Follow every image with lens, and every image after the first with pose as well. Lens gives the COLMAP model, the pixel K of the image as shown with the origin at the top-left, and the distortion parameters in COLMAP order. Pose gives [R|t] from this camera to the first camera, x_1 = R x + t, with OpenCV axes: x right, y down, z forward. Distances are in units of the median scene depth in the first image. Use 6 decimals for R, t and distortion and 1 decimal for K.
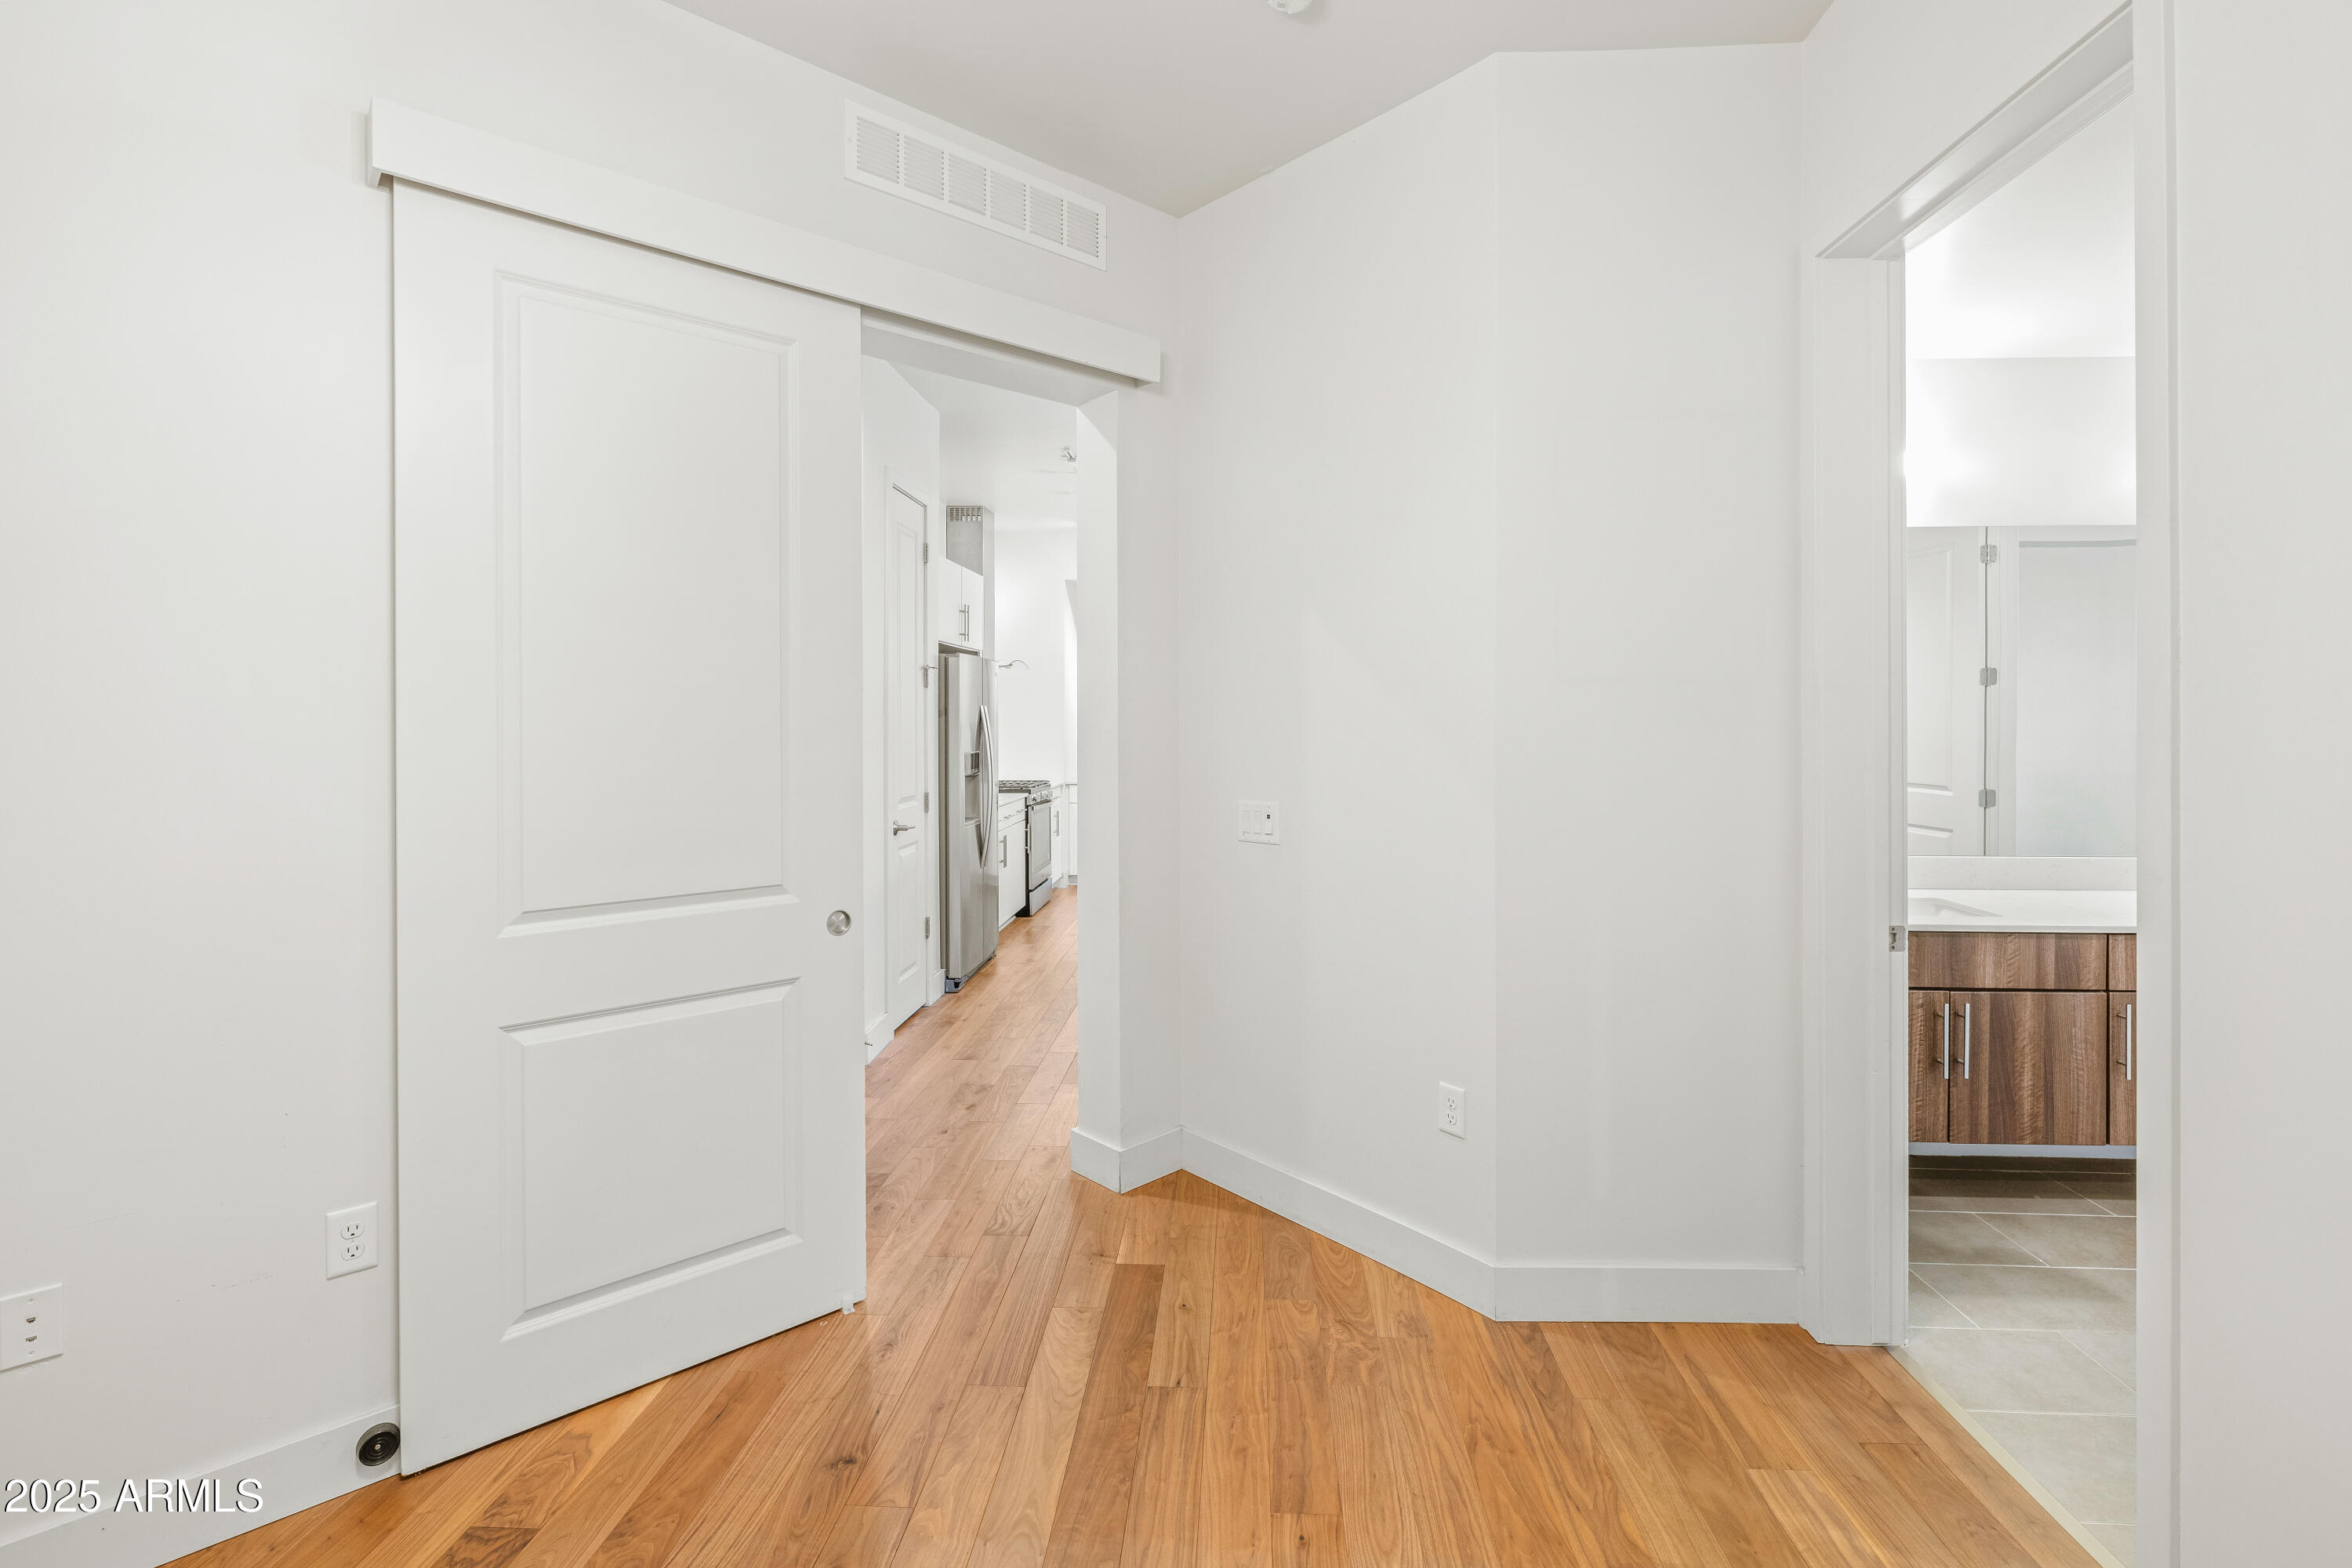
lens RADIAL K [[1083.8, 0, 1179.4], [0, 1083.8, 722.2], [0, 0, 1]] dist [0.000751, -0.000232]
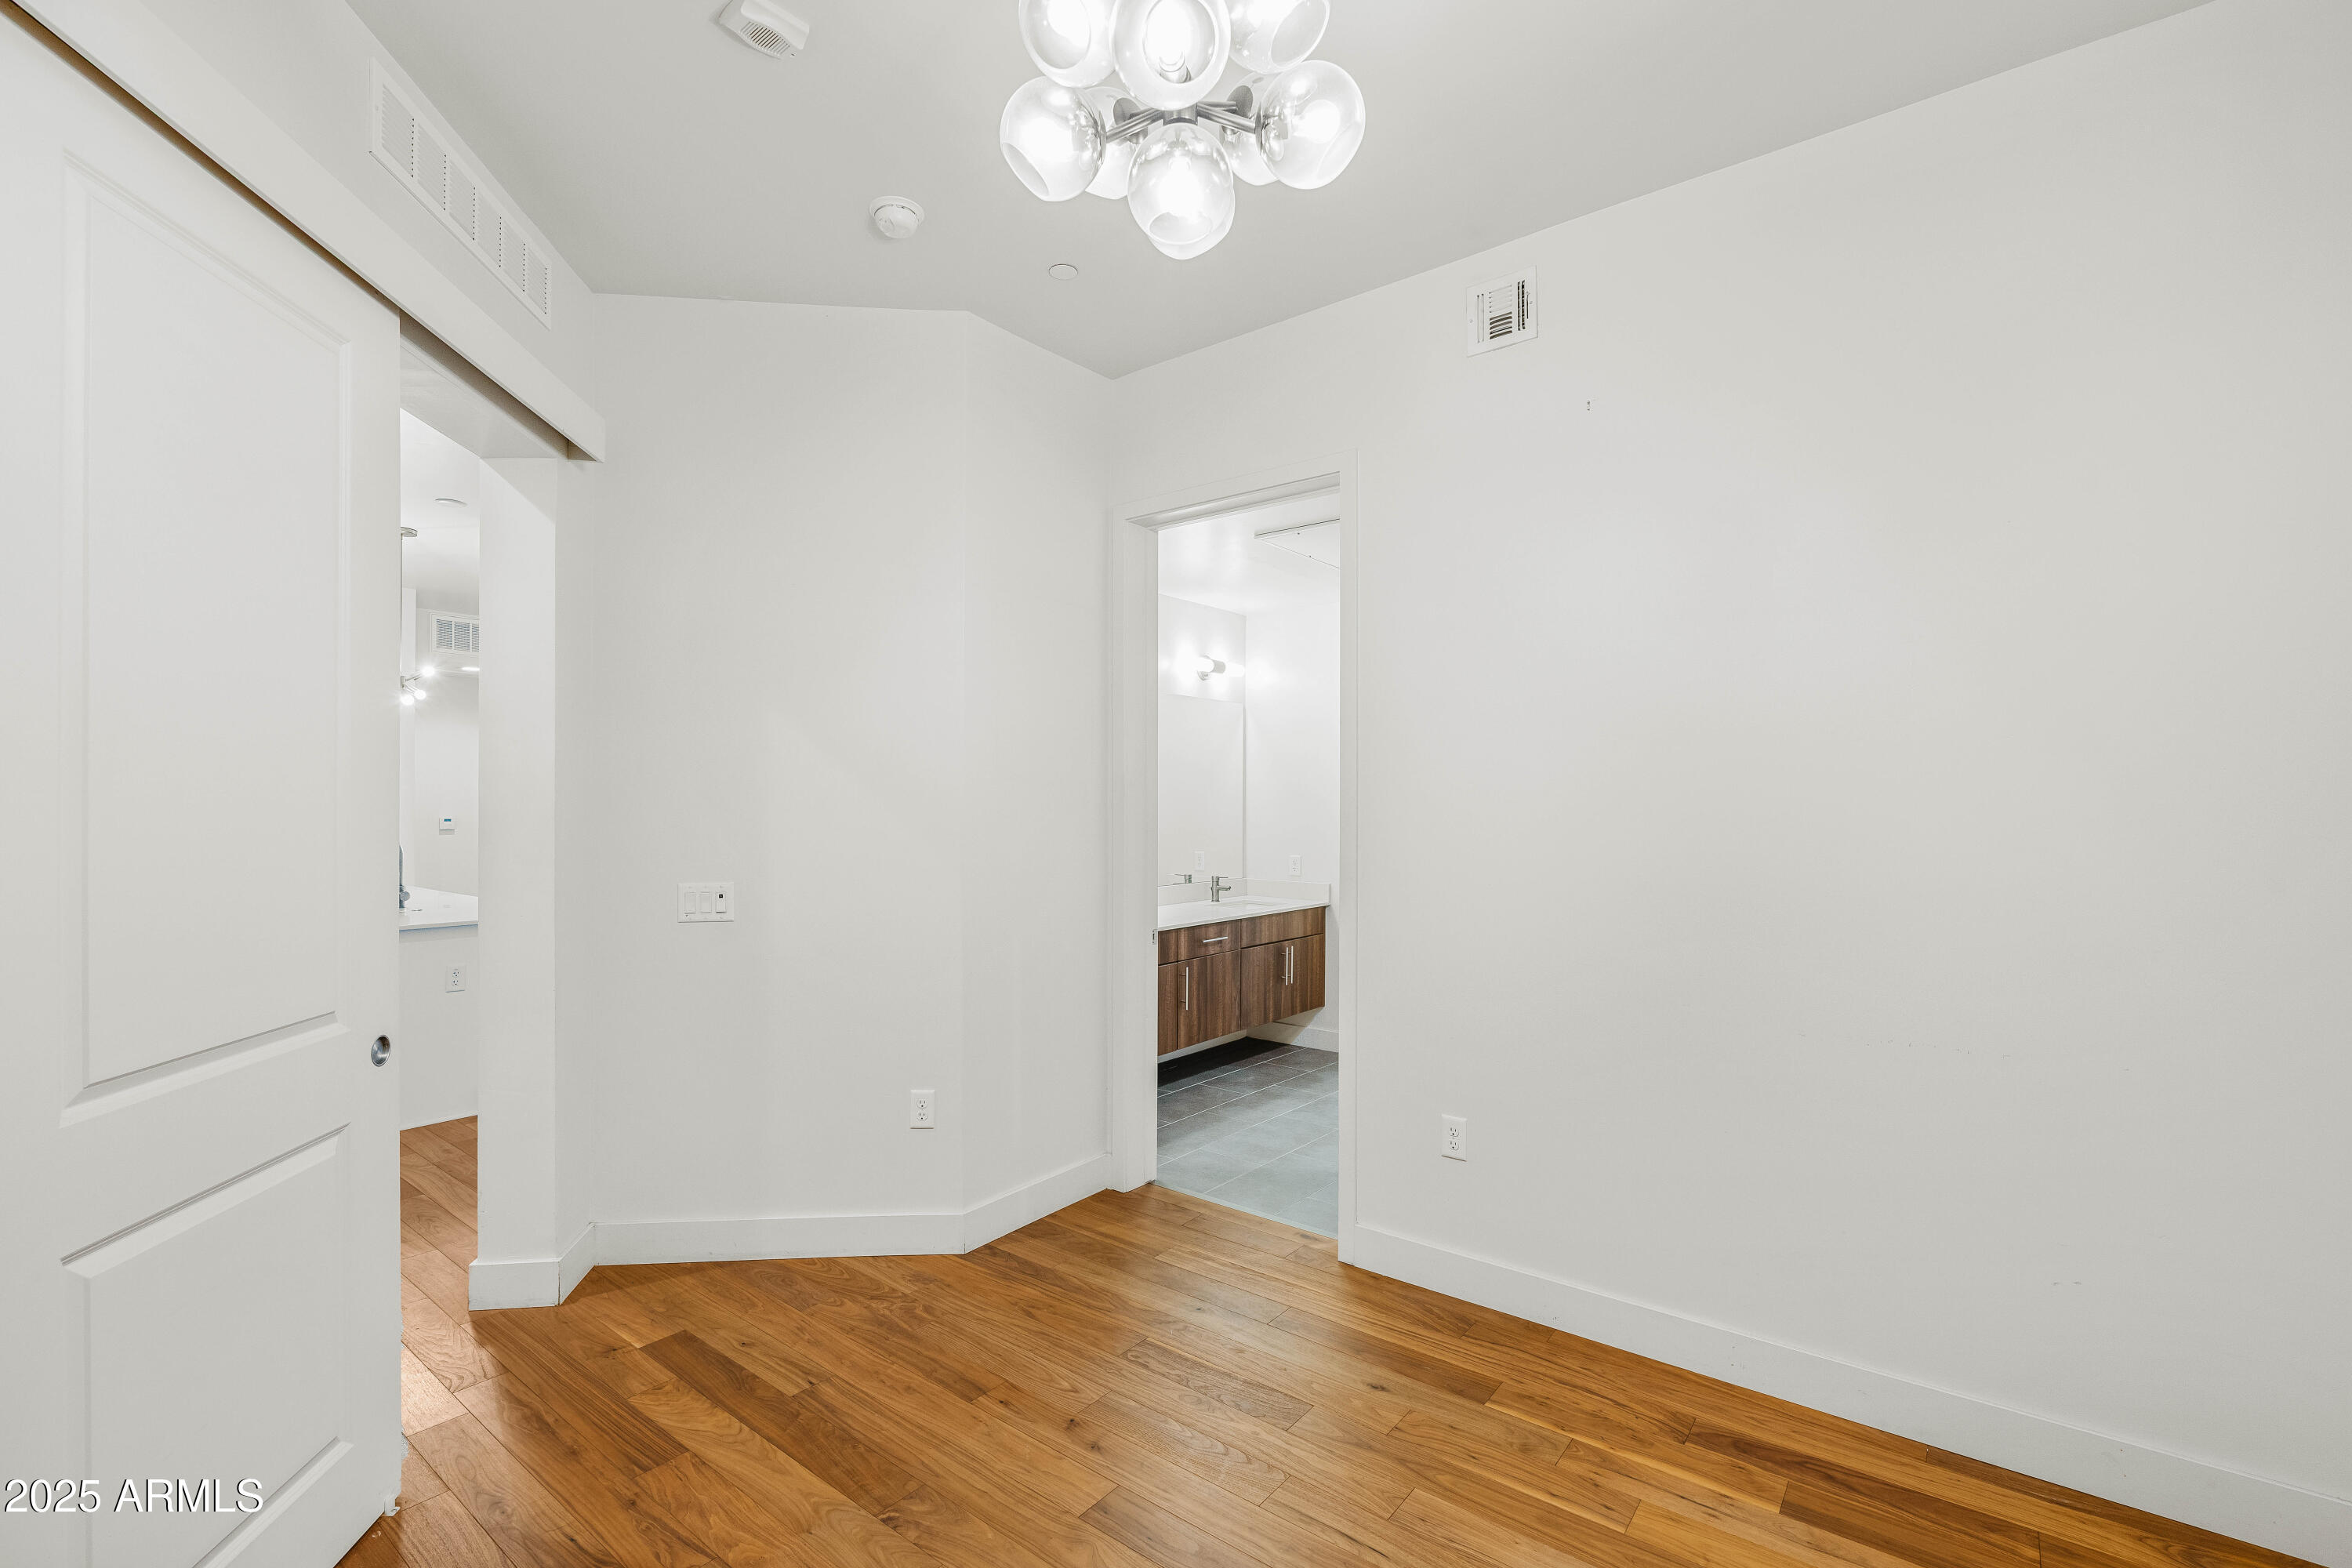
lens RADIAL K [[1063.9, 0, 1145.6], [0, 1063.9, 771.6], [0, 0, 1]] dist [0.000543, -0.000388]
pose [[0.586463, 0.023910, 0.809623, -0.709231], [0.002376, 0.999509, -0.031239, -0.004485], [-0.809972, 0.020244, 0.586119, 0.033768]]
